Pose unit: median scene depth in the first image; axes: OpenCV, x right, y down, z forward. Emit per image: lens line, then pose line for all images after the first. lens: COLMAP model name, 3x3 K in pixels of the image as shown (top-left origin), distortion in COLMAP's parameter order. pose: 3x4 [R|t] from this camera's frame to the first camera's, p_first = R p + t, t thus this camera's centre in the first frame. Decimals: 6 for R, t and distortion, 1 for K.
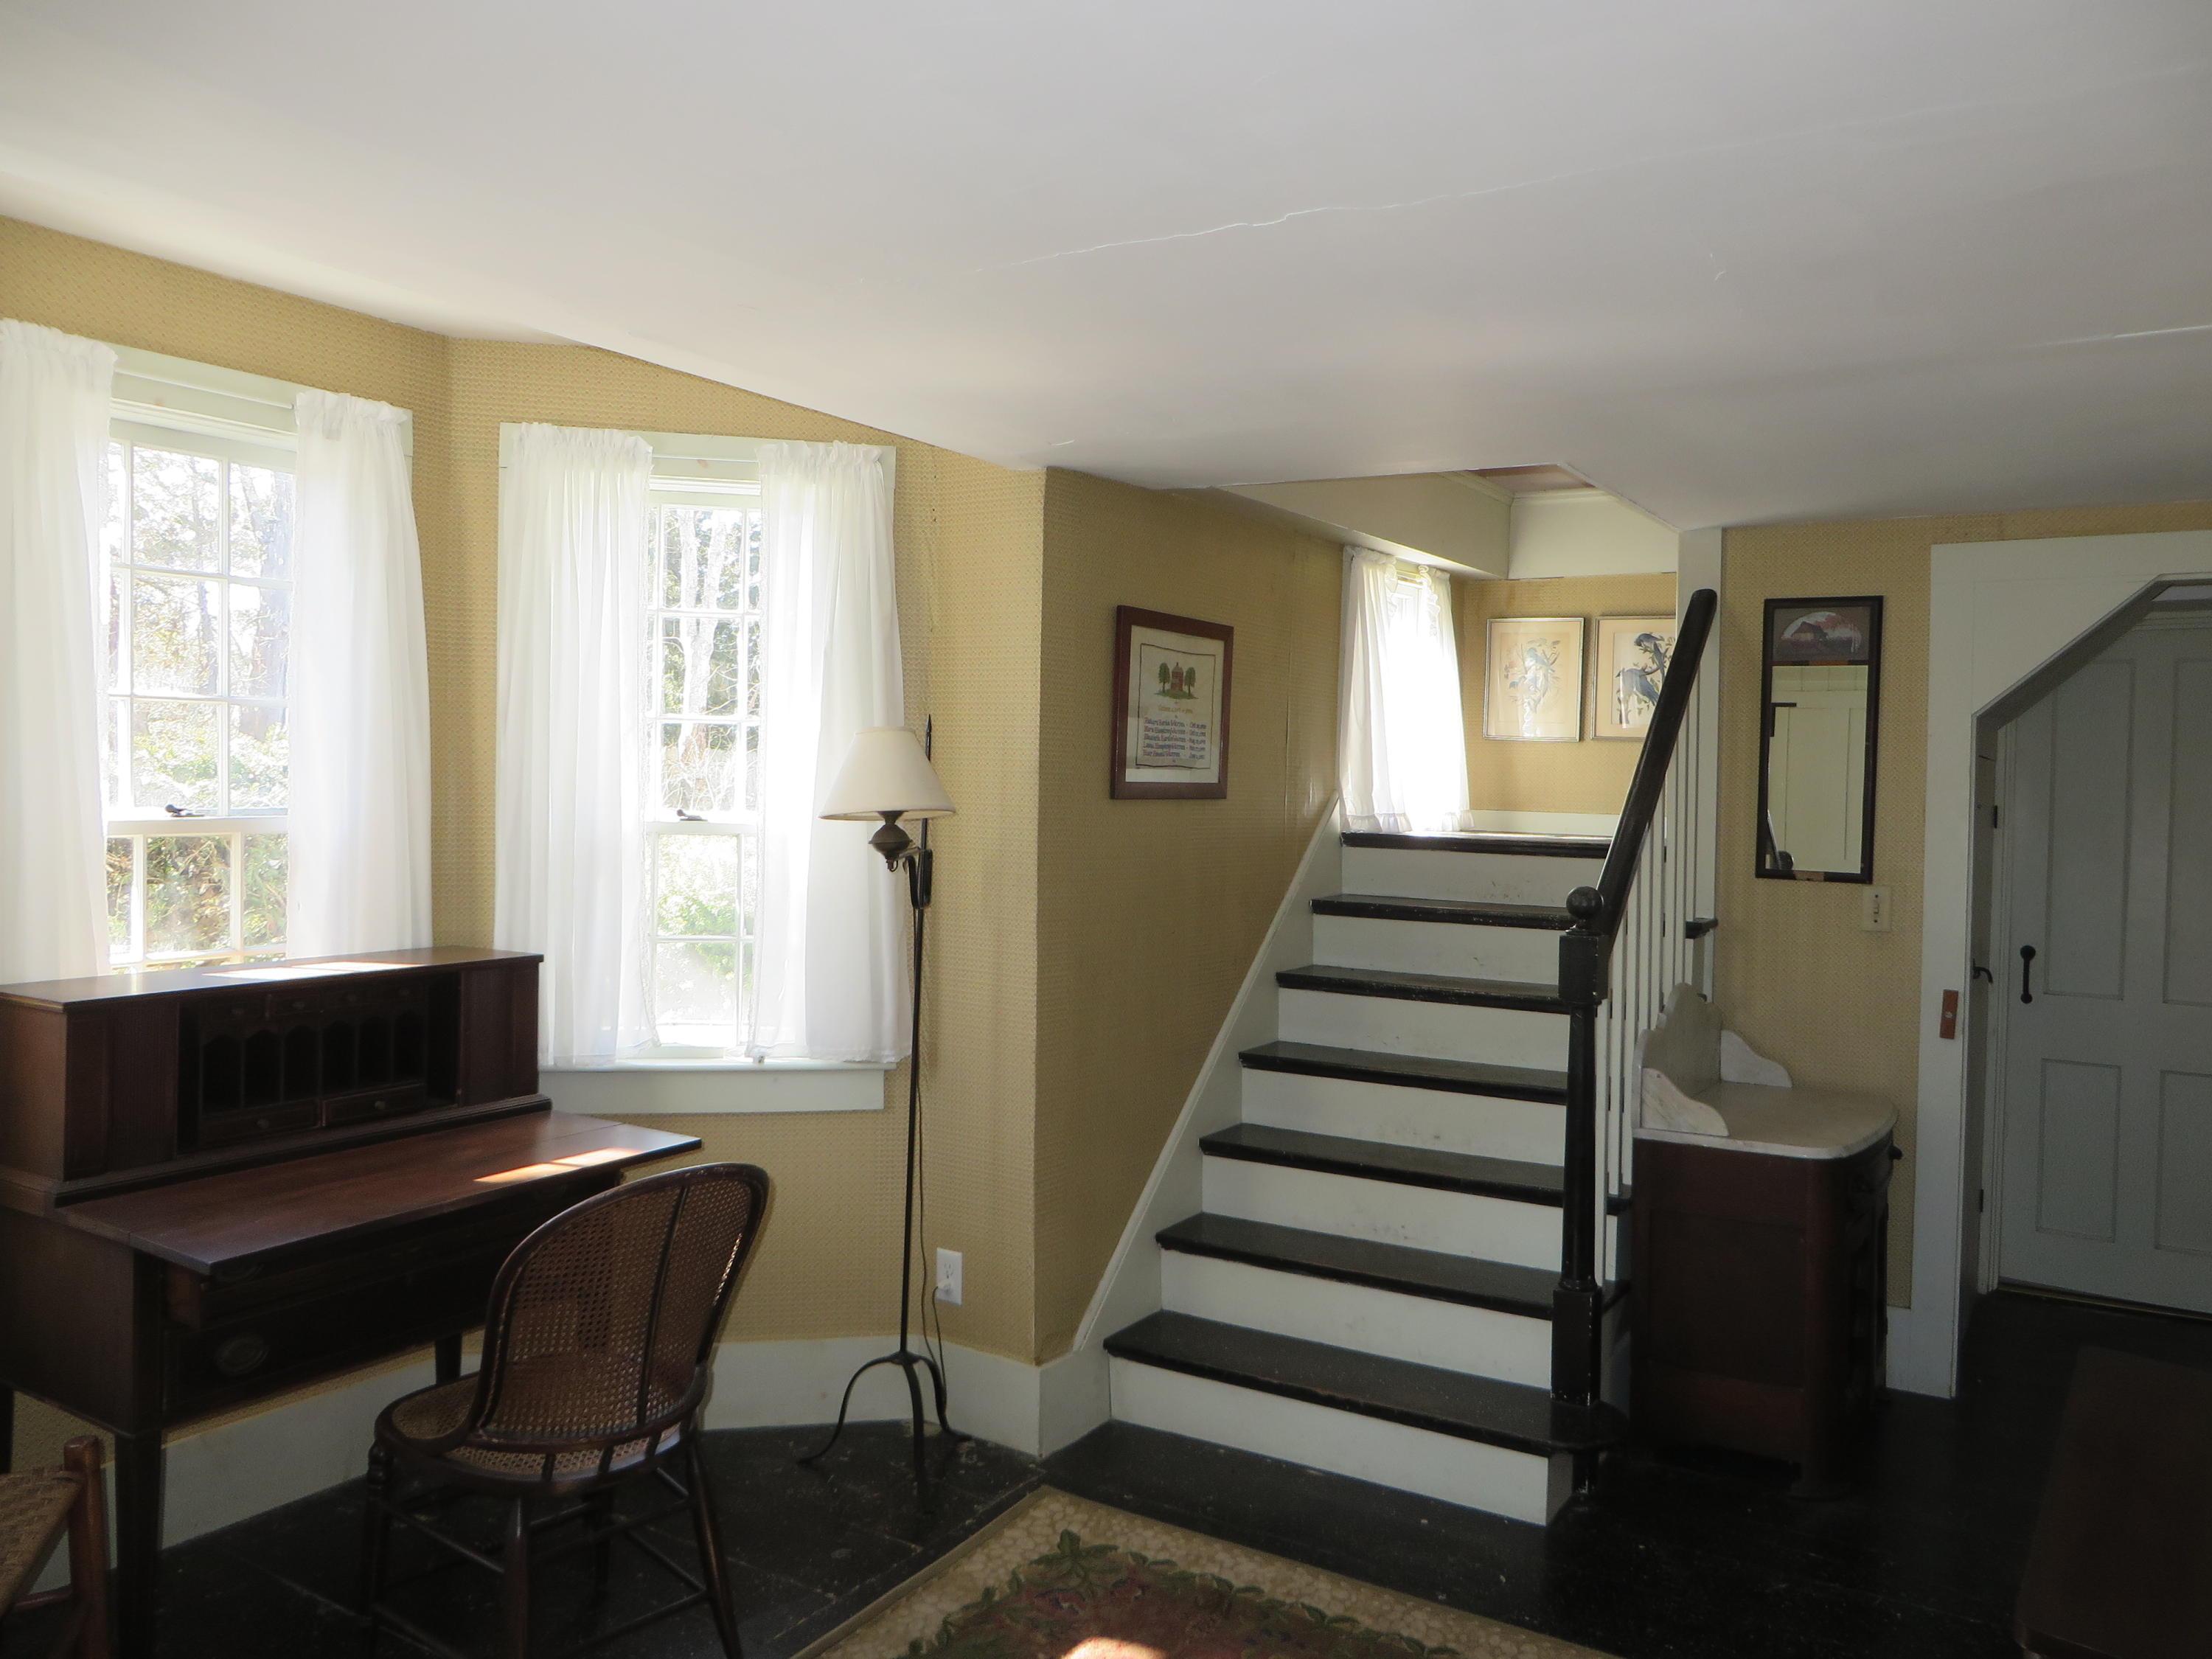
lens RADIAL K [[1660.5, 0, 1110.1], [0, 1660.5, 820.0], [0, 0, 1]] dist [-0.009456, -0.008727]
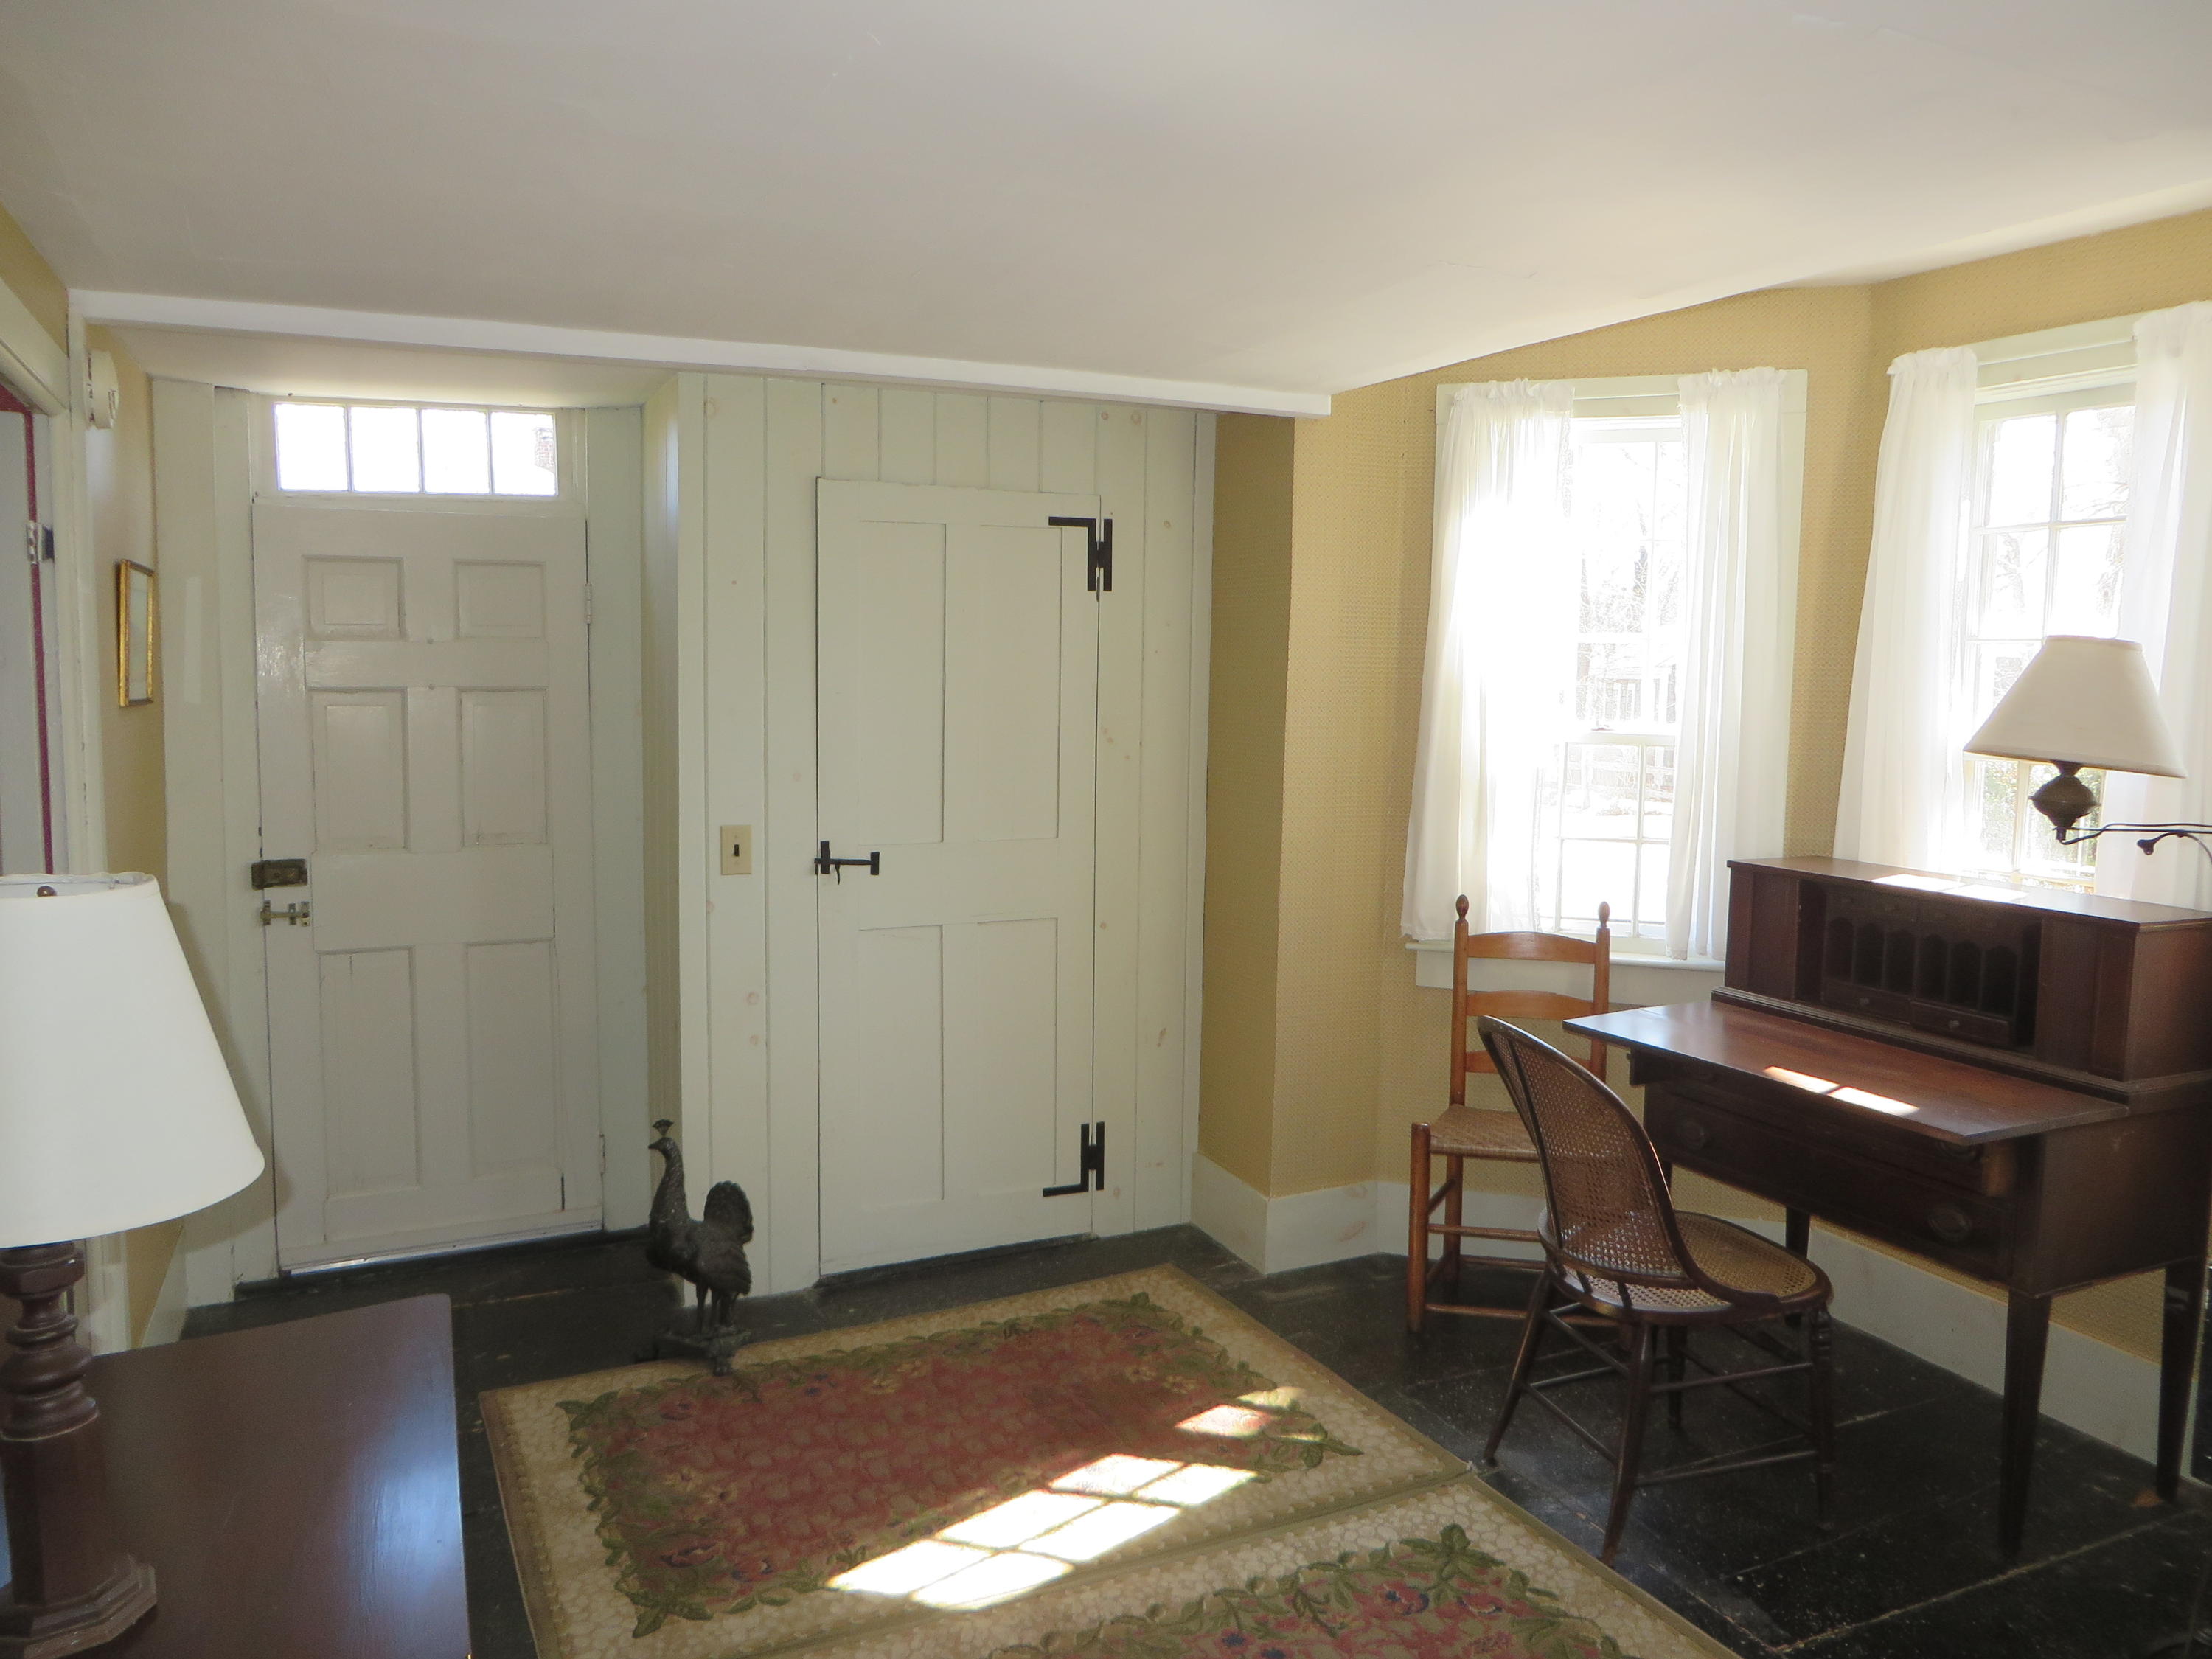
lens RADIAL K [[1660.5, 0, 1109.3], [0, 1660.5, 834.6], [0, 0, 1]] dist [-0.009456, -0.008727]
pose [[-0.539870, 0.055135, -0.839941, 0.723737], [-0.055242, 0.993381, 0.100714, -0.022631], [0.839934, 0.100773, -0.533250, 1.110583]]
